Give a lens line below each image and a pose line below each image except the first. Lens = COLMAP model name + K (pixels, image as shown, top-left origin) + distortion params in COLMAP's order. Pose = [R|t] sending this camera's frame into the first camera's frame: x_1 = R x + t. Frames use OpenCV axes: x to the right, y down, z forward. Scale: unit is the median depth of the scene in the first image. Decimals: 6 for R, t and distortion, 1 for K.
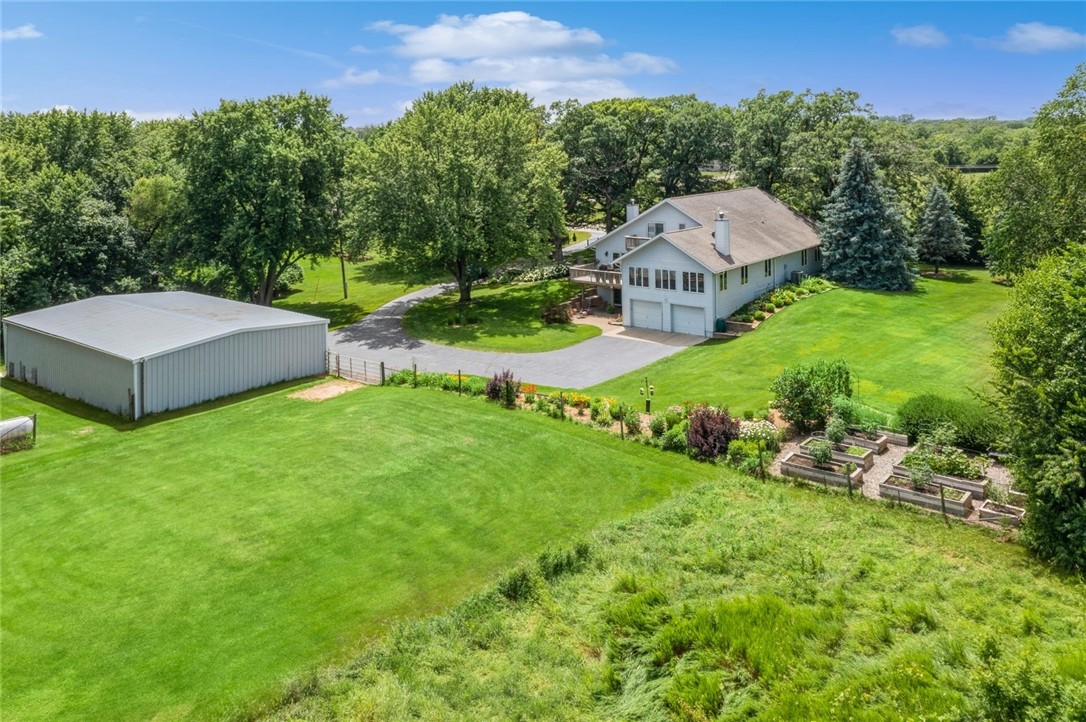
lens RADIAL K [[843.9, 0, 543.2], [0, 843.9, 189.0], [0, 0, 1]] dist [-0.000129, -0.000807]
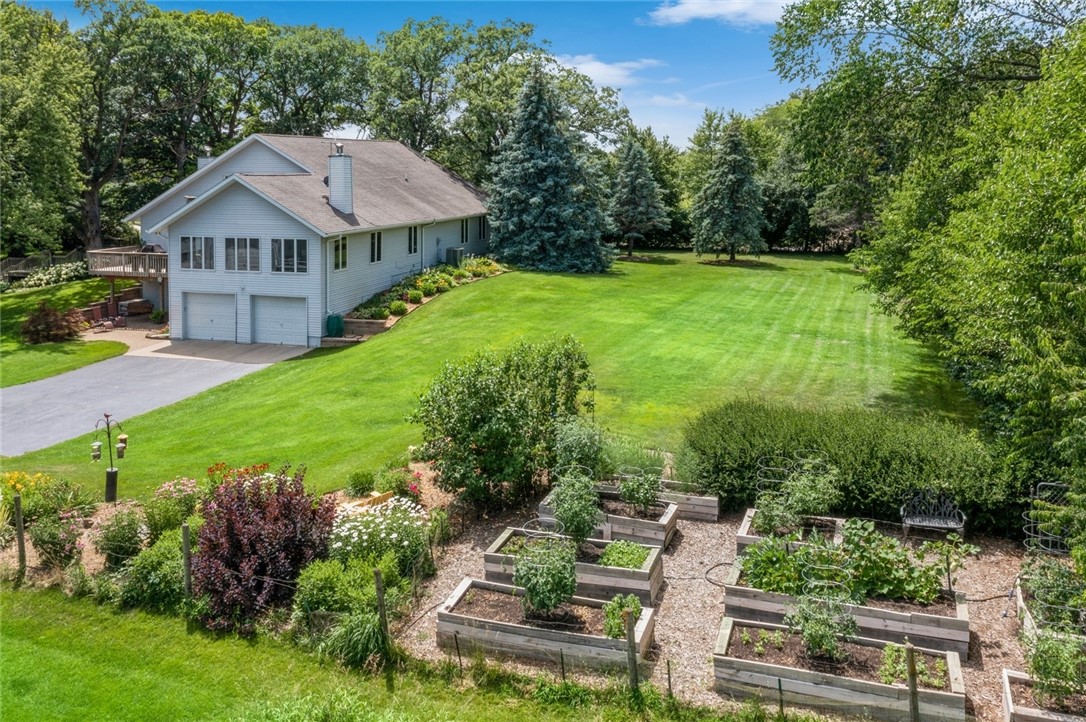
lens RADIAL K [[946.9, 0, 571.7], [0, 946.9, 194.4], [0, 0, 1]] dist [0.002300, 0.002494]
pose [[0.911145, 0.018100, 0.411688, 0.085026], [-0.011484, 0.999762, -0.018539, 0.078560], [-0.411925, 0.012164, 0.911136, 0.314208]]
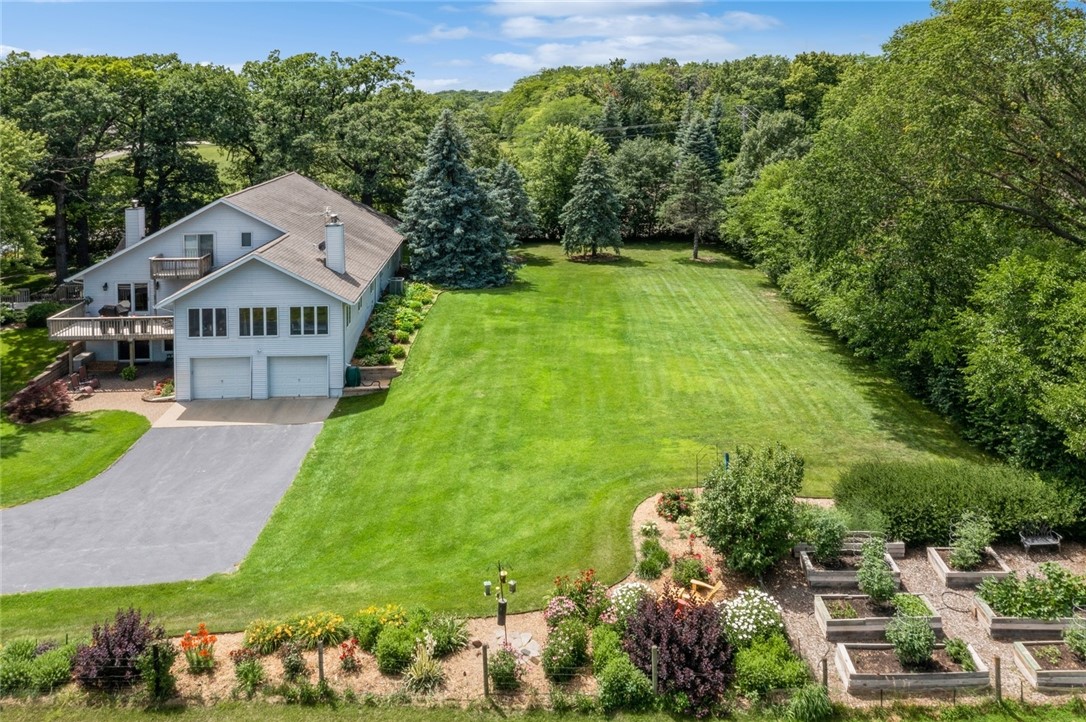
lens RADIAL K [[844.2, 0, 546.0], [0, 844.2, 129.6], [0, 0, 1]] dist [0.004102, -0.003550]
pose [[0.756665, -0.019929, 0.653498, -0.121892], [0.045046, 0.998749, -0.021700, -0.020441], [-0.652249, 0.045857, 0.756617, 0.354948]]
